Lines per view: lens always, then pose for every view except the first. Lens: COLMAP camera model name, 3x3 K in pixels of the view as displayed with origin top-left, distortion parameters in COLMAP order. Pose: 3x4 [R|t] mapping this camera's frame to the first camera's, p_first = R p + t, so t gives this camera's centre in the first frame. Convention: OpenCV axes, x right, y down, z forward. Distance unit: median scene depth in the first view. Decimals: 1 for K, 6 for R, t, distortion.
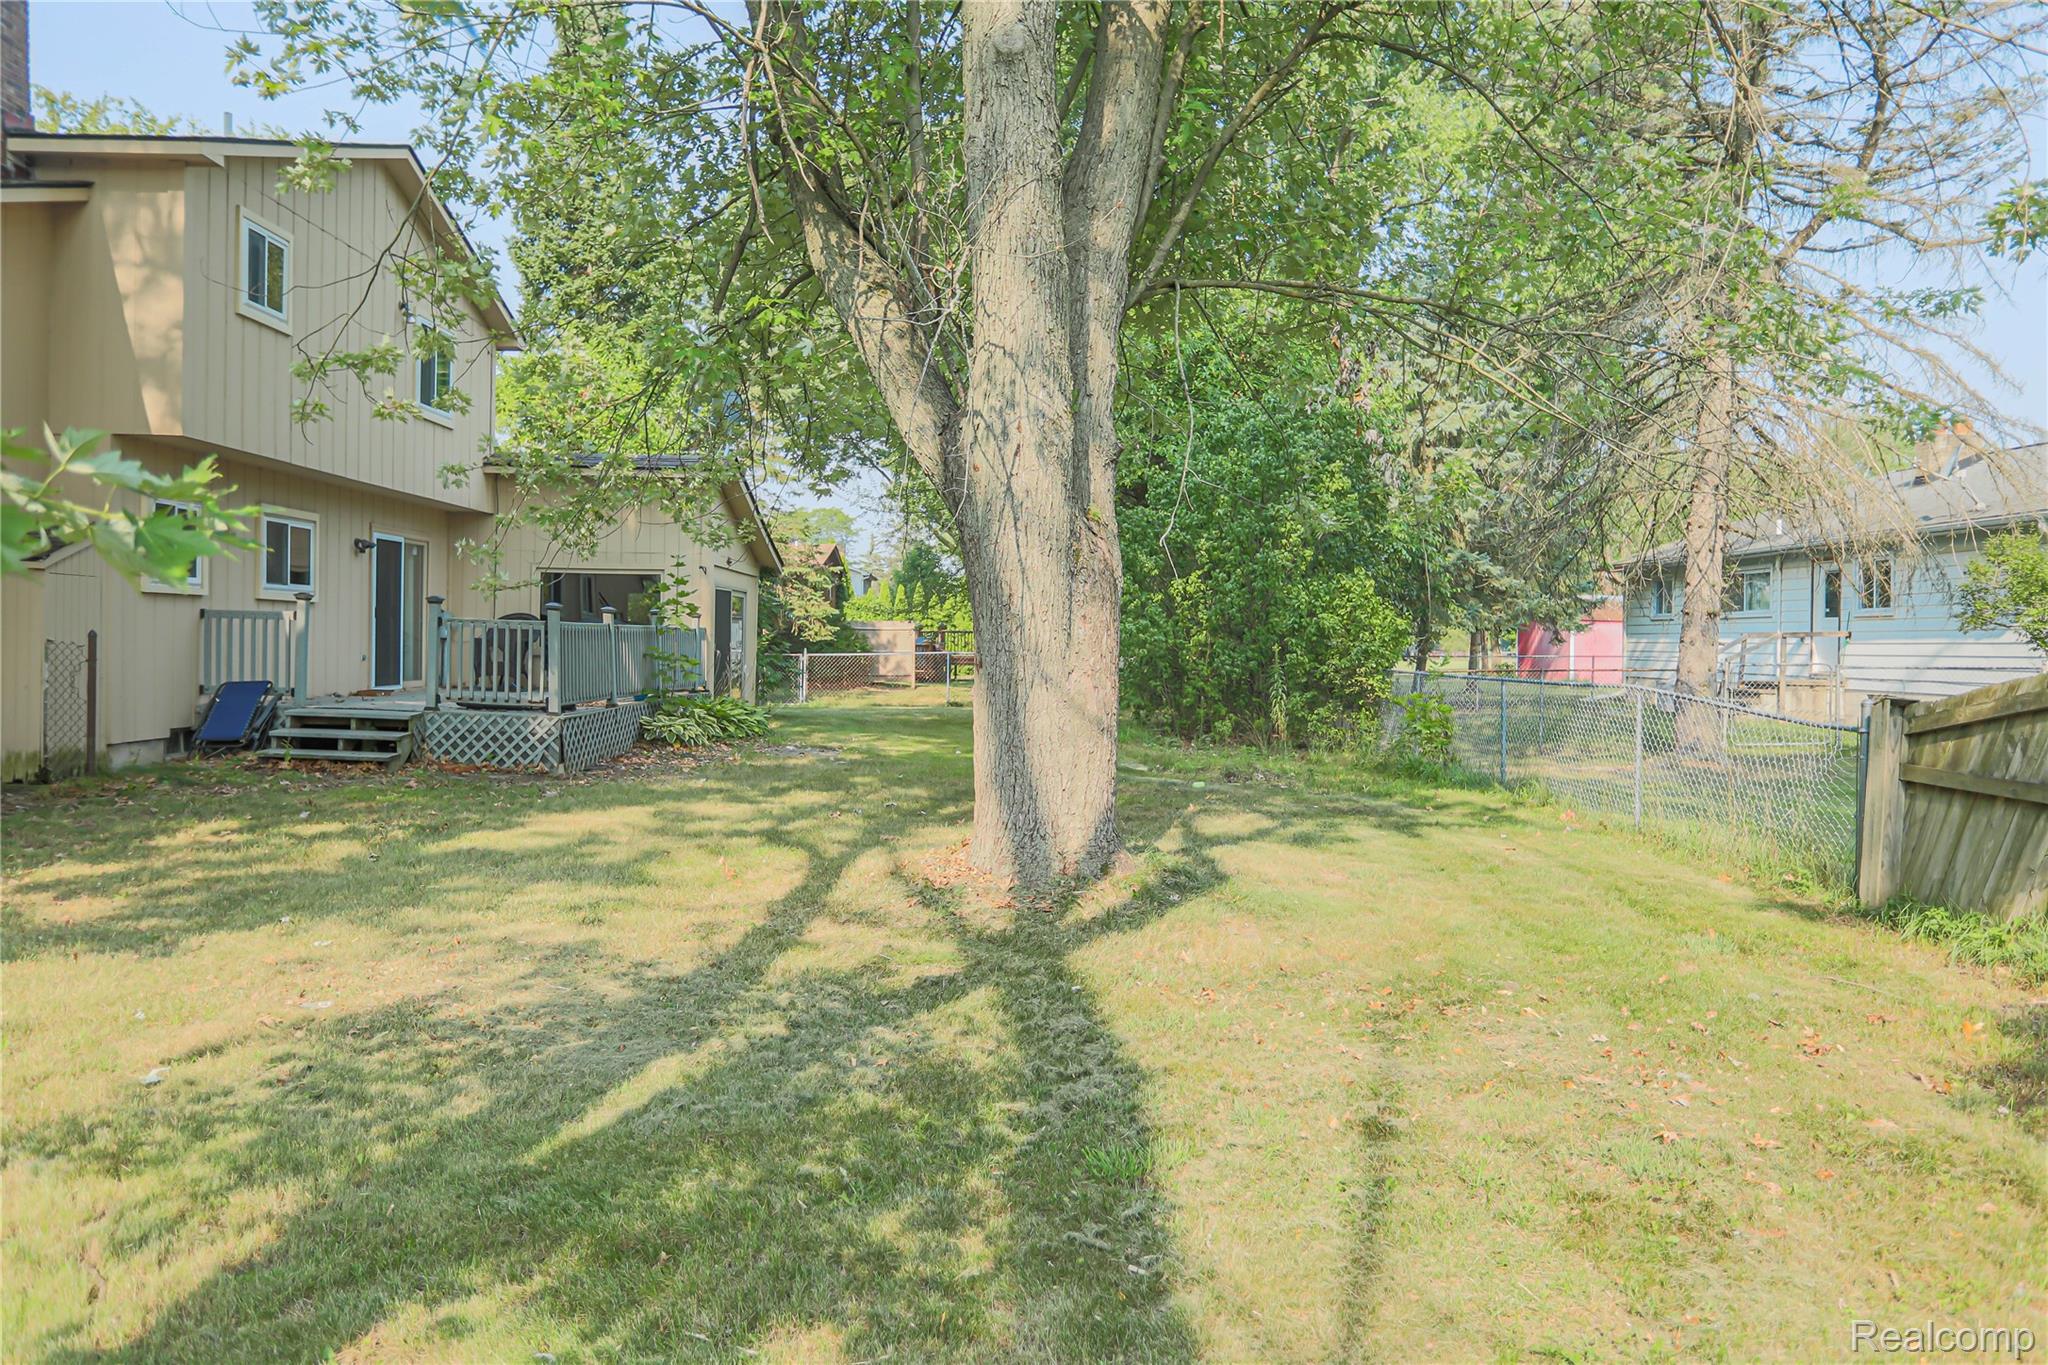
lens RADIAL K [[1450.8, 0, 1022.7], [0, 1450.8, 658.3], [0, 0, 1]] dist [-0.099329, 0.121665]
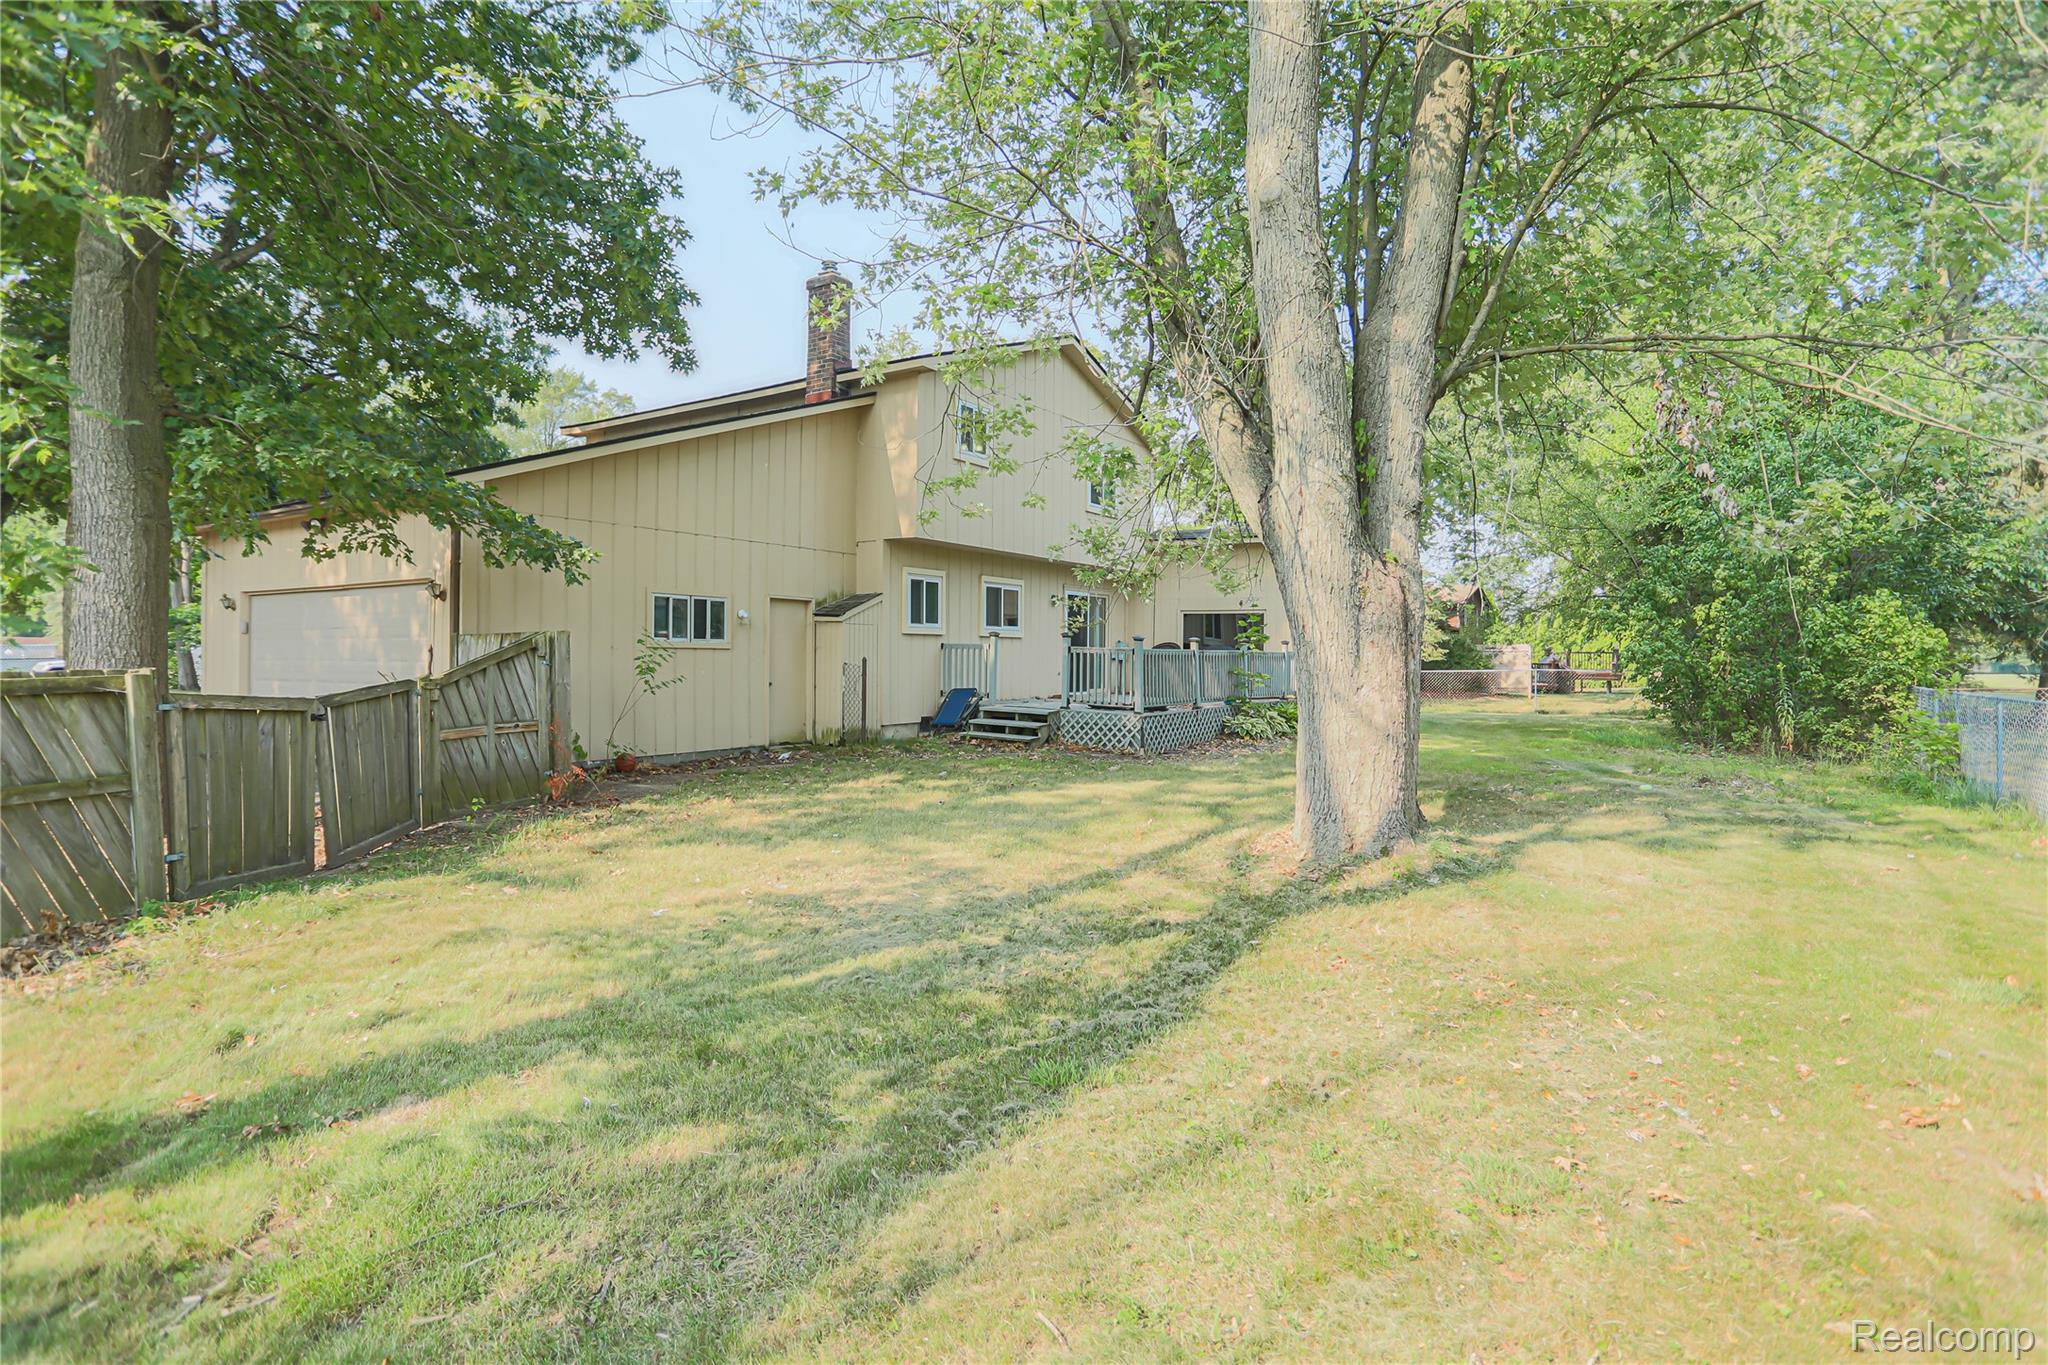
lens RADIAL K [[1055.0, 0, 1036.8], [0, 1055.0, 656.6], [0, 0, 1]] dist [-0.083107, 0.038334]
pose [[0.835022, -0.006068, -0.550182, 0.158038], [-0.002963, 0.999875, -0.015525, -0.001070], [0.550208, 0.014594, 0.834900, 0.060037]]
